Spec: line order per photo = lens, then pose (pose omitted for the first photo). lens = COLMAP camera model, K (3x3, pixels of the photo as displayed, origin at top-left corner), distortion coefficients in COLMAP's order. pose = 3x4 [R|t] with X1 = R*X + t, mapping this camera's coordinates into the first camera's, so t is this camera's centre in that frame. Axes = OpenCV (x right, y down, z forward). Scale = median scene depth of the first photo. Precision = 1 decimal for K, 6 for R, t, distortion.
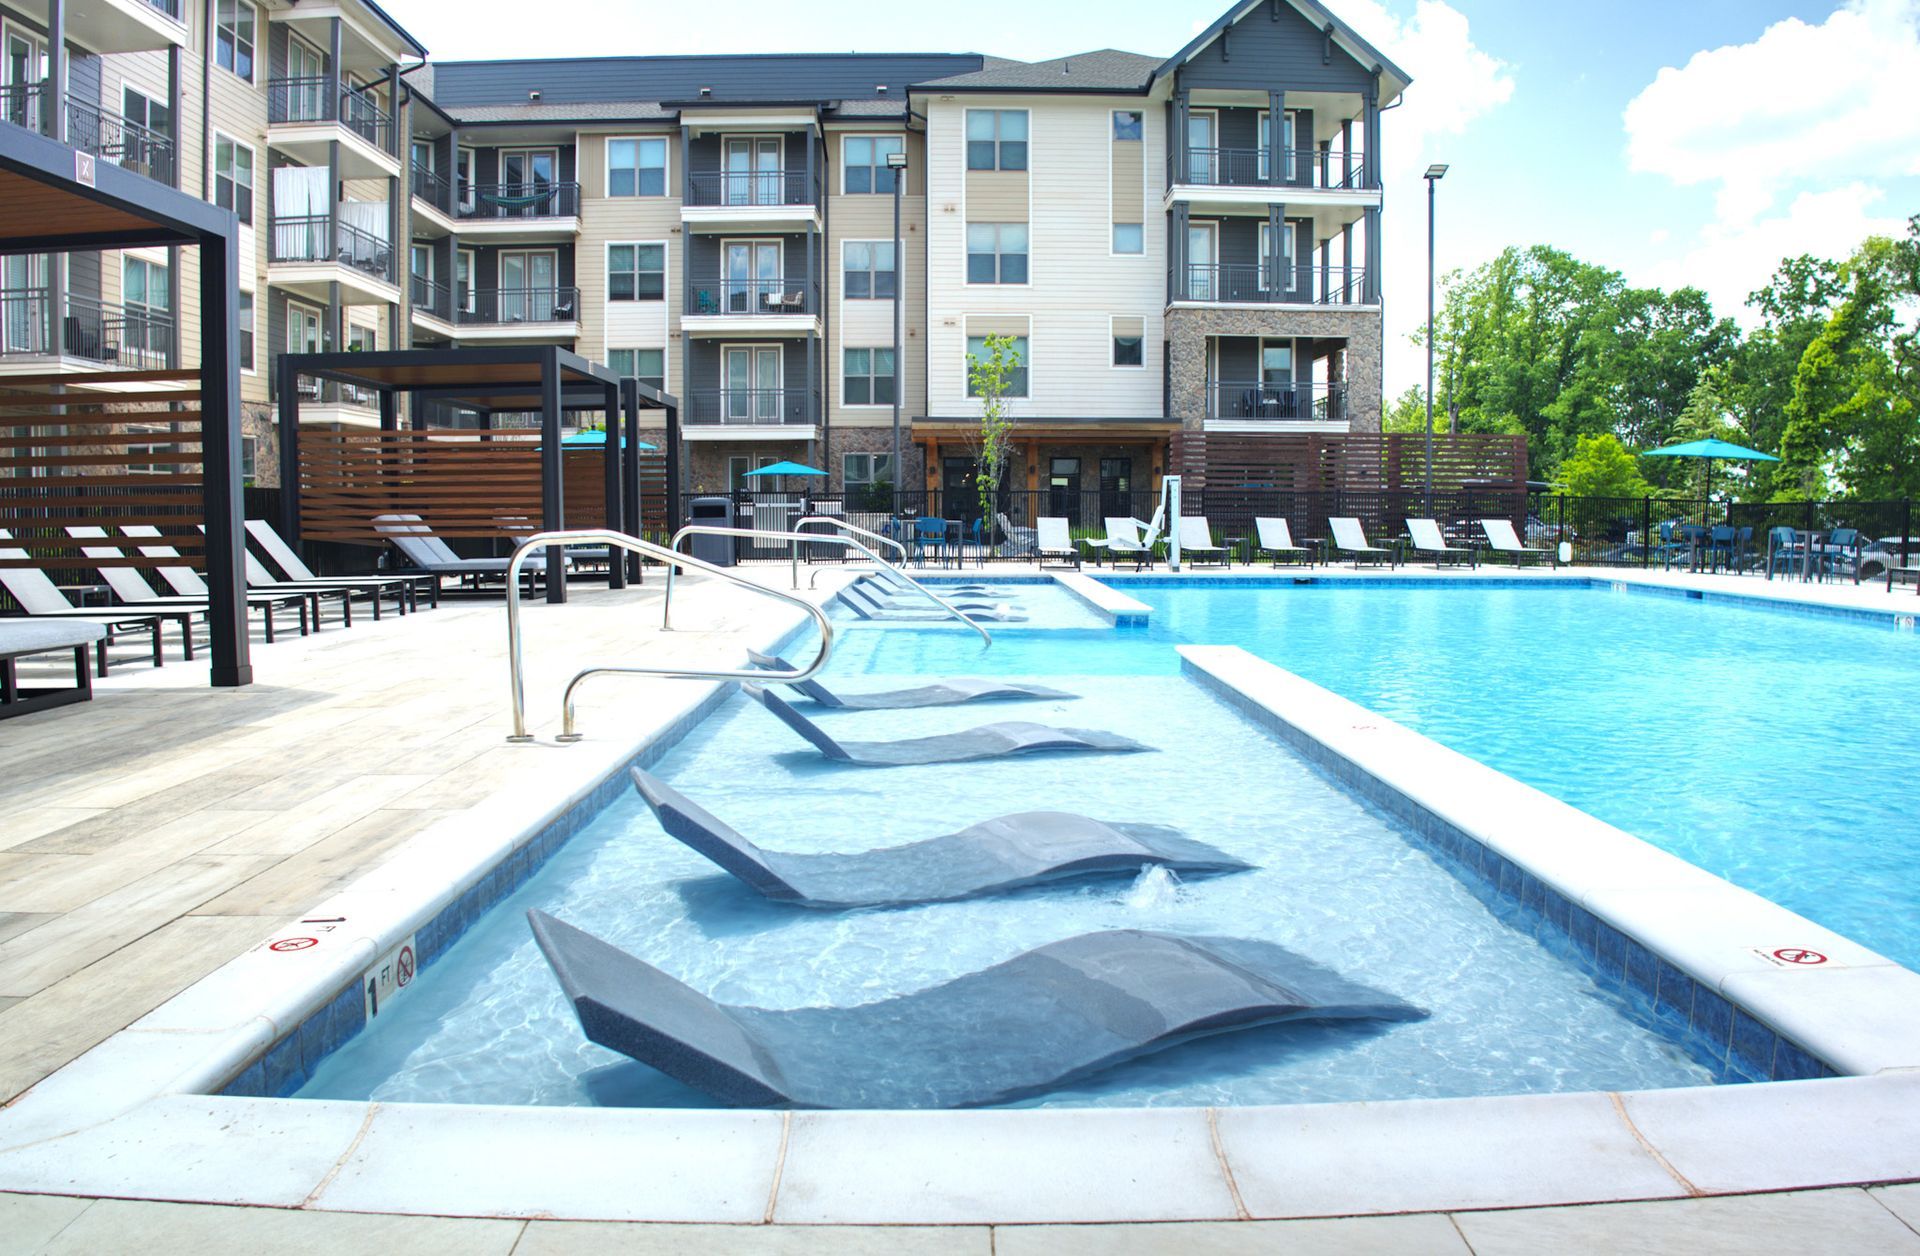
lens RADIAL K [[1458.2, 0, 960.0], [0, 1458.2, 628.0], [0, 0, 1]] dist [-0.156442, 0.056157]
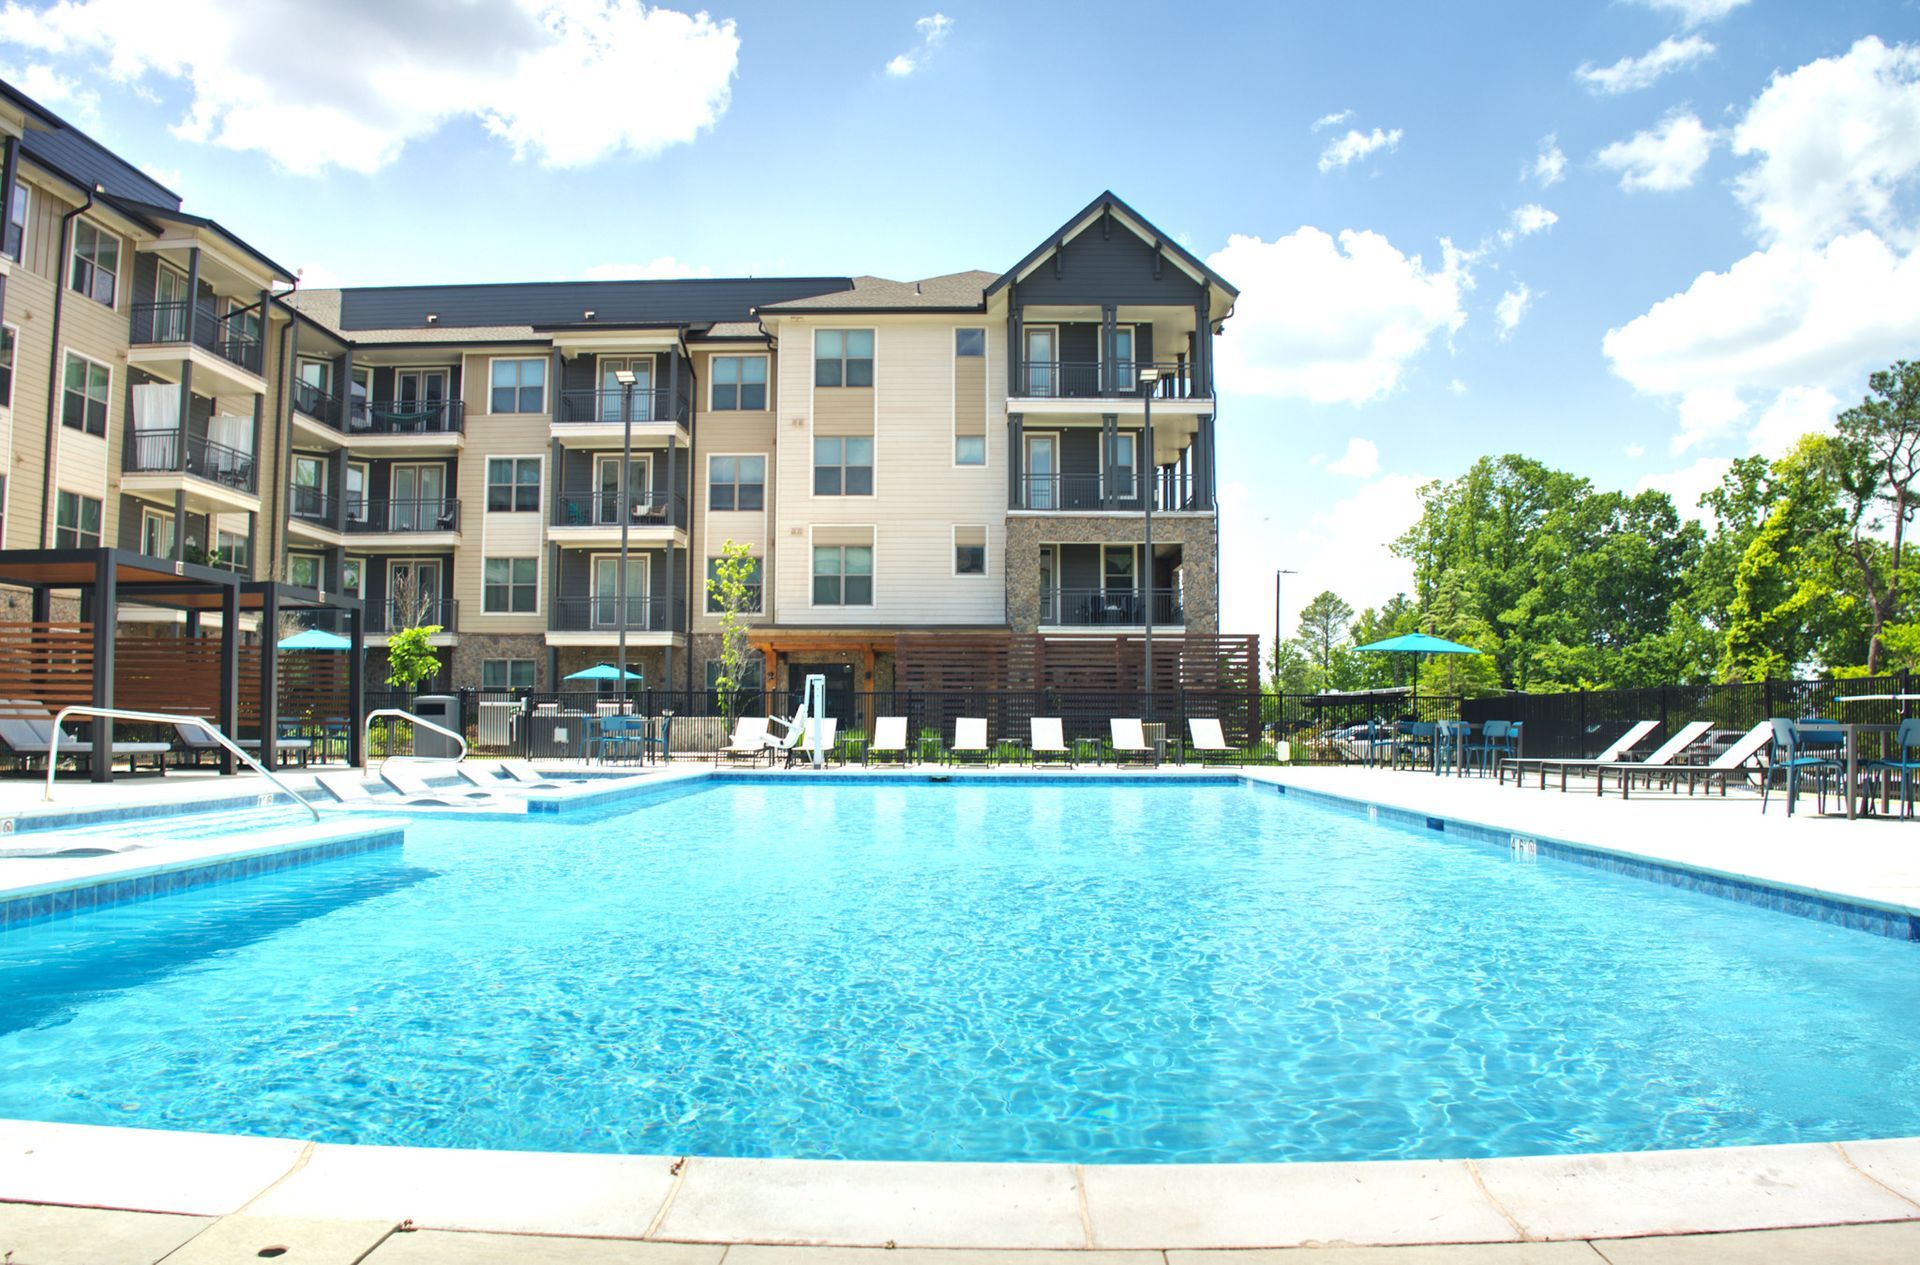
lens RADIAL K [[1451.0, 0, 960.0], [0, 1451.0, 632.5], [0, 0, 1]] dist [-0.173054, 0.101908]
pose [[0.999253, 0.000778, -0.038628, 0.148325], [-0.006261, 0.989845, -0.142010, 0.004623], [0.038125, 0.142146, 0.989111, -0.002630]]
